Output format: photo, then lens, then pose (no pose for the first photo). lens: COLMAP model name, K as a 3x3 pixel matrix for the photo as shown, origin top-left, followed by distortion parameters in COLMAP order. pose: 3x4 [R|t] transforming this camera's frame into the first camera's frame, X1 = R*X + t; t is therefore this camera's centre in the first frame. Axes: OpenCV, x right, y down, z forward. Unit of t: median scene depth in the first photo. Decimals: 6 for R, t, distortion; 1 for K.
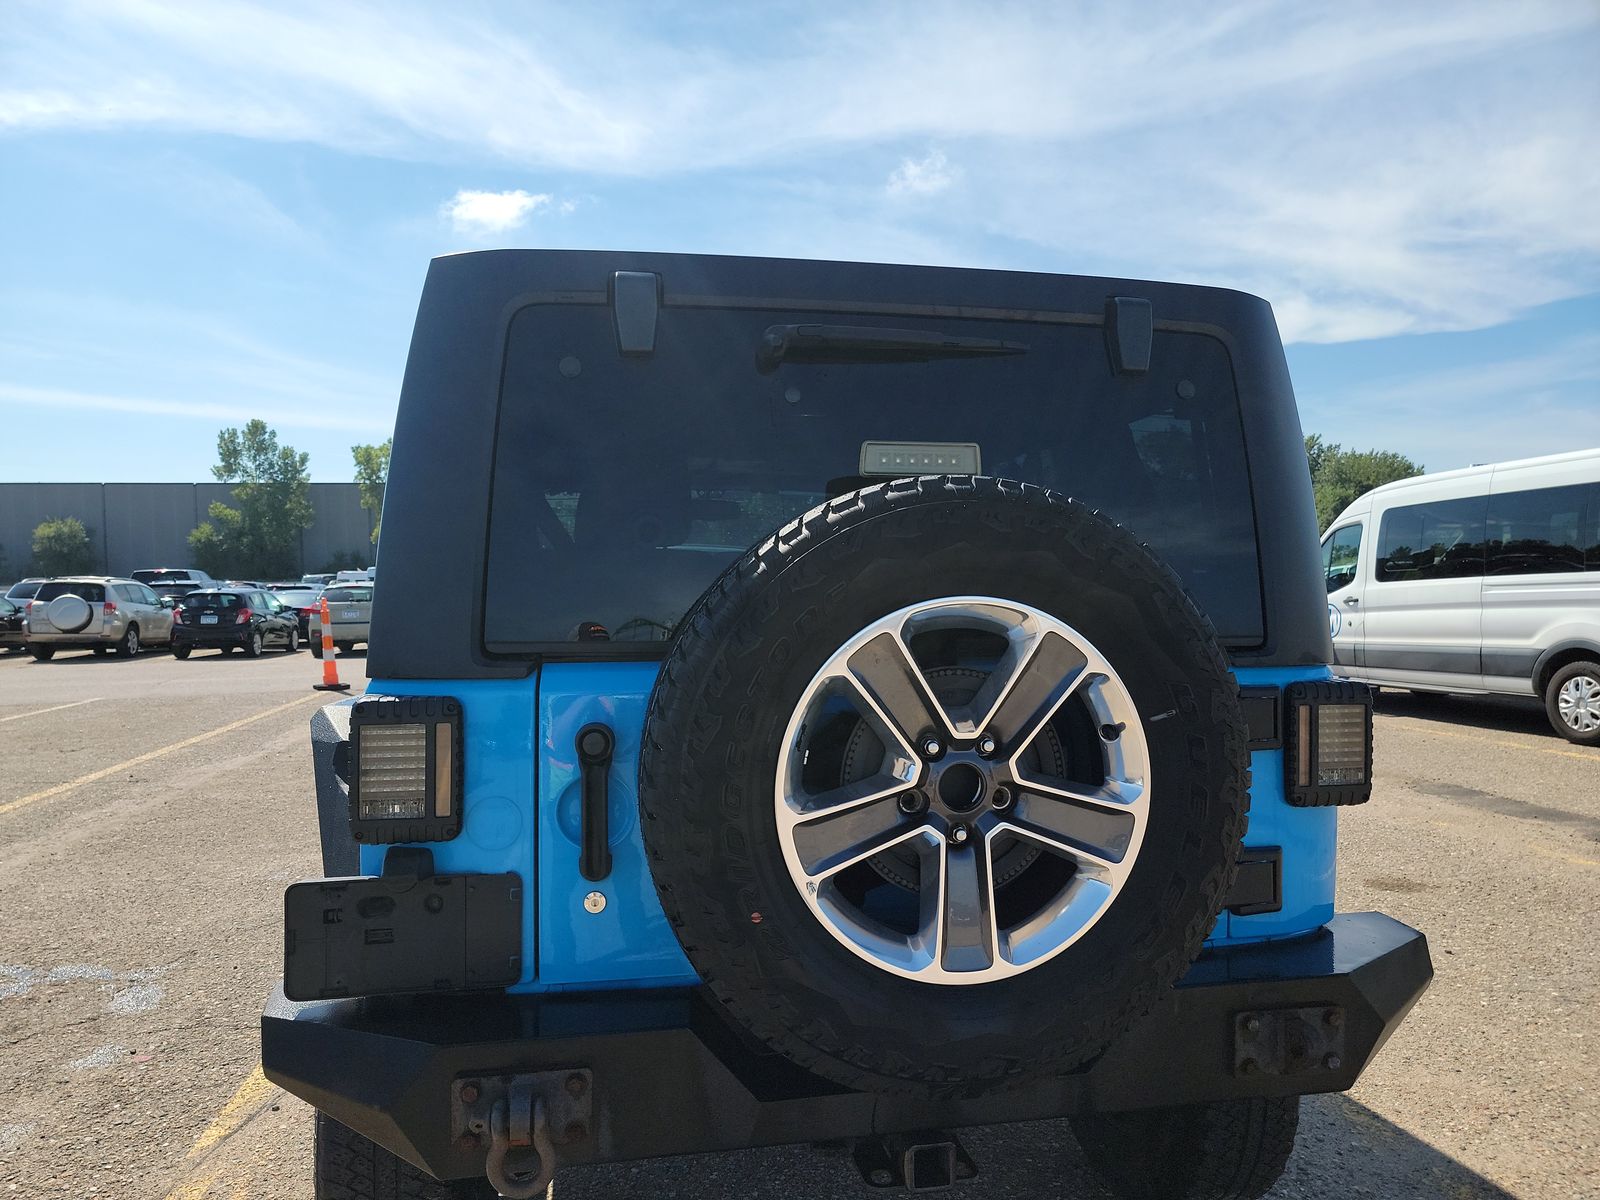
lens RADIAL K [[1106.7, 0, 800.0], [0, 1106.7, 600.0], [0, 0, 1]] dist [0.043037, -0.002034]
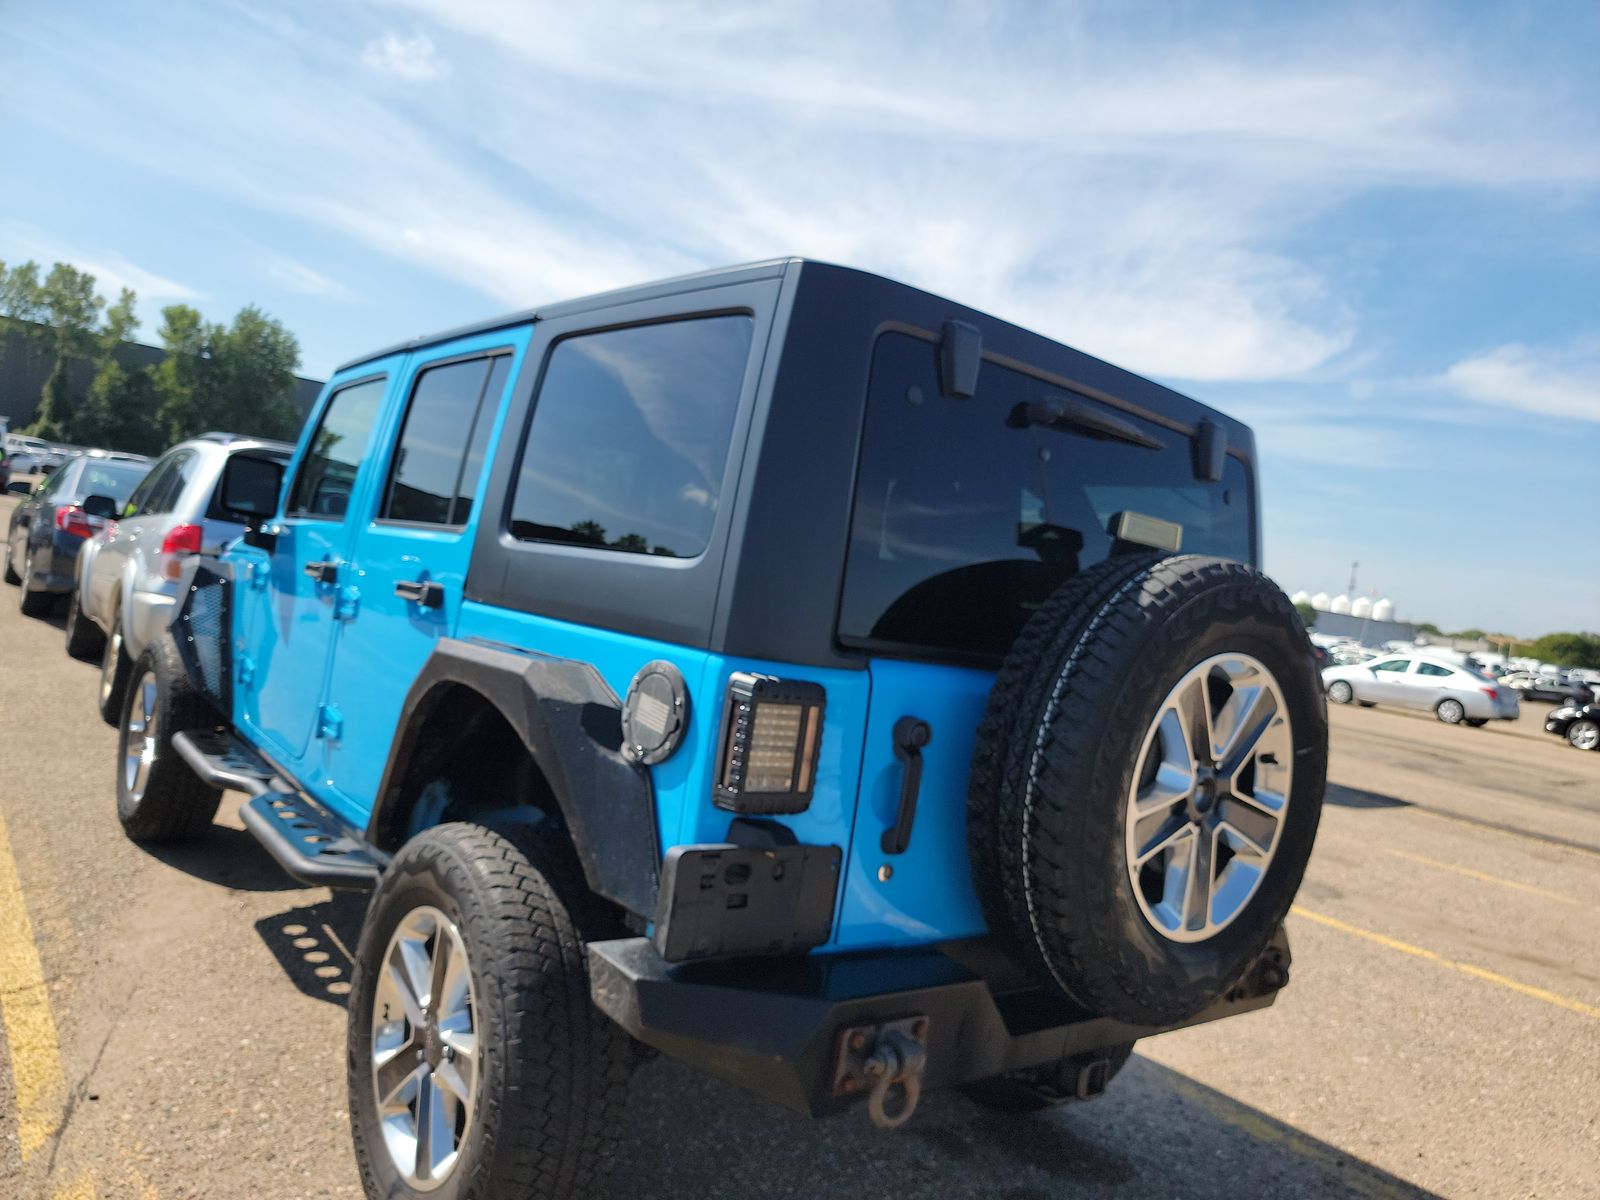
lens RADIAL K [[1122.9, 0, 832.2], [0, 1122.9, 585.9], [0, 0, 1]] dist [0.047866, -0.039998]
pose [[0.861342, 0.136792, 0.489263, -0.859054], [-0.152226, 0.988311, -0.008327, 0.000582], [-0.484683, -0.067306, 0.872097, 0.044932]]
